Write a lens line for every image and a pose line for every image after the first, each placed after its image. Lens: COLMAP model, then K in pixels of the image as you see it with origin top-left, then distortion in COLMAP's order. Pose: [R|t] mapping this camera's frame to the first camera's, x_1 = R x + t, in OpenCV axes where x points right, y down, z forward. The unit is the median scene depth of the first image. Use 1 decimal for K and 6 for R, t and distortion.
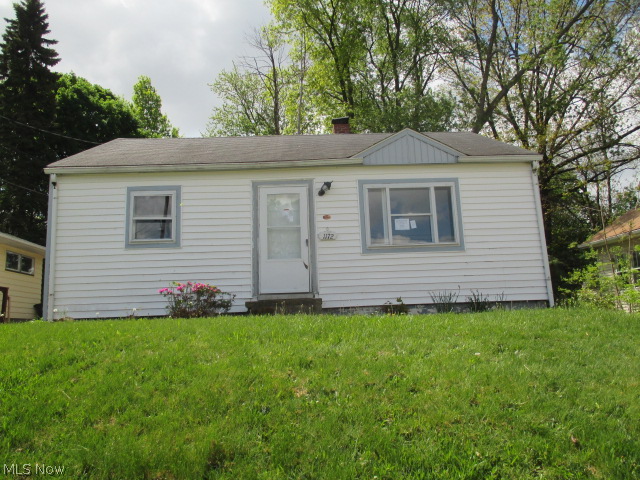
lens RADIAL K [[529.7, 0, 321.9], [0, 529.7, 241.4], [0, 0, 1]] dist [-0.007404, -0.021543]
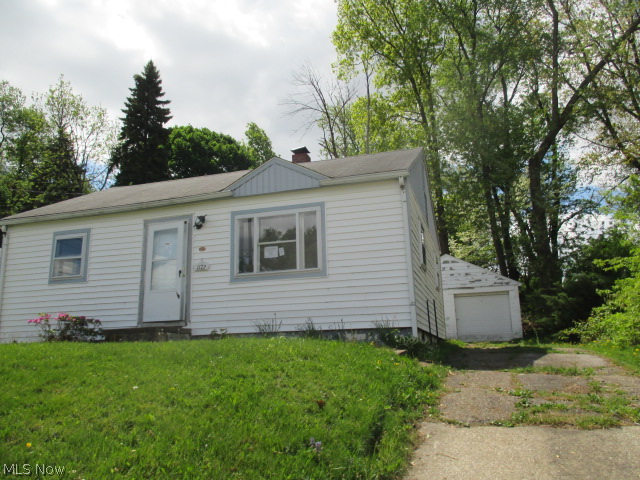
lens RADIAL K [[529.7, 0, 322.6], [0, 529.7, 239.1], [0, 0, 1]] dist [-0.007404, -0.021543]
pose [[0.940848, -0.056716, -0.334048, 0.588983], [0.041073, 0.997711, -0.053713, 0.001311], [0.336330, 0.036816, 0.941024, 0.083478]]
